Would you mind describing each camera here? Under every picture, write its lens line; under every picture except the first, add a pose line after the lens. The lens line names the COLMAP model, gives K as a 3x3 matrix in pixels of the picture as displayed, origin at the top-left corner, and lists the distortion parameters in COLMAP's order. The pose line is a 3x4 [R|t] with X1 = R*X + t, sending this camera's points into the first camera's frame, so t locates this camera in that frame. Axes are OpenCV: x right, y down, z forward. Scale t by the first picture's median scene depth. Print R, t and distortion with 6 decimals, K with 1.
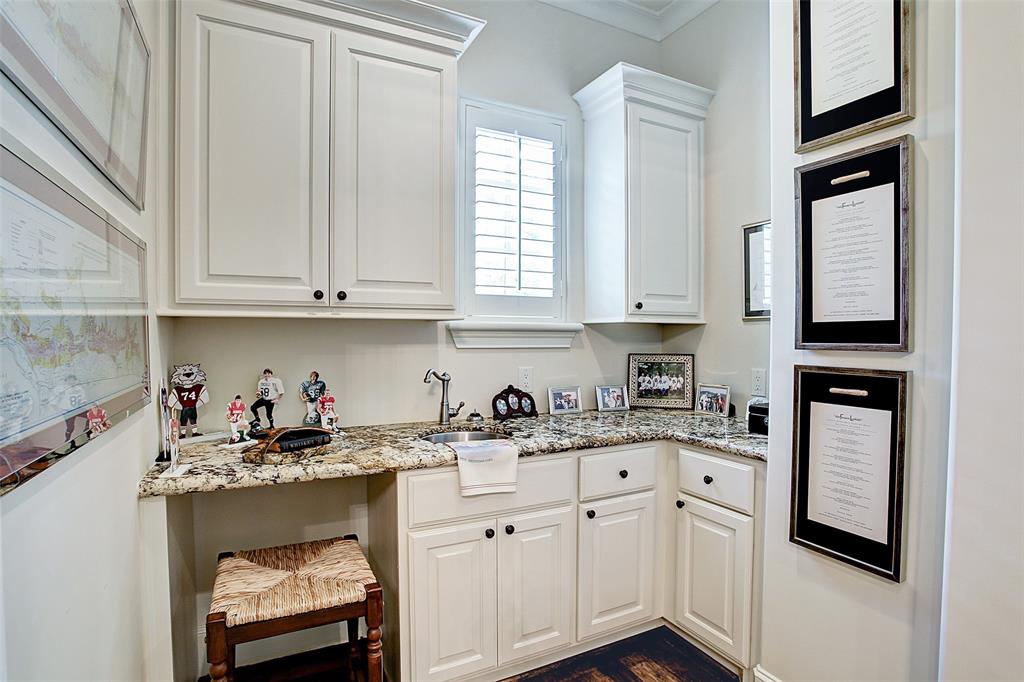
lens RADIAL K [[494.6, 0, 523.0], [0, 494.6, 331.9], [0, 0, 1]] dist [-0.090119, 0.035934]
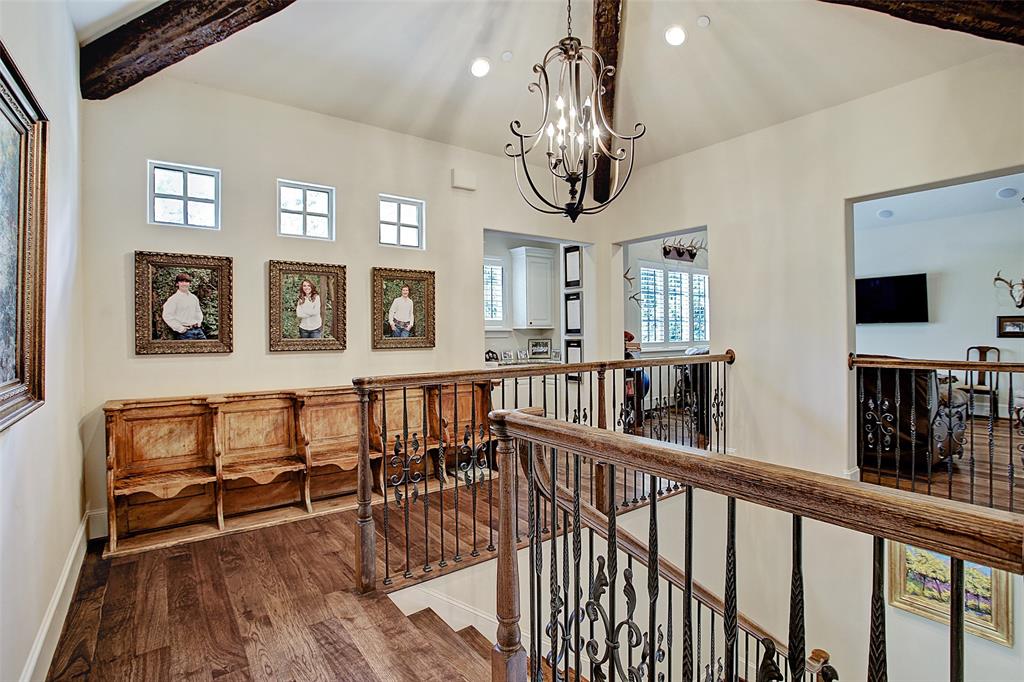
lens RADIAL K [[494.6, 0, 523.0], [0, 494.6, 331.9], [0, 0, 1]] dist [-0.090119, 0.035934]
pose [[0.986853, -0.011871, 0.161186, -0.313587], [0.012227, 0.999925, -0.001216, 0.004932], [-0.161159, 0.003170, 0.986923, -2.047736]]
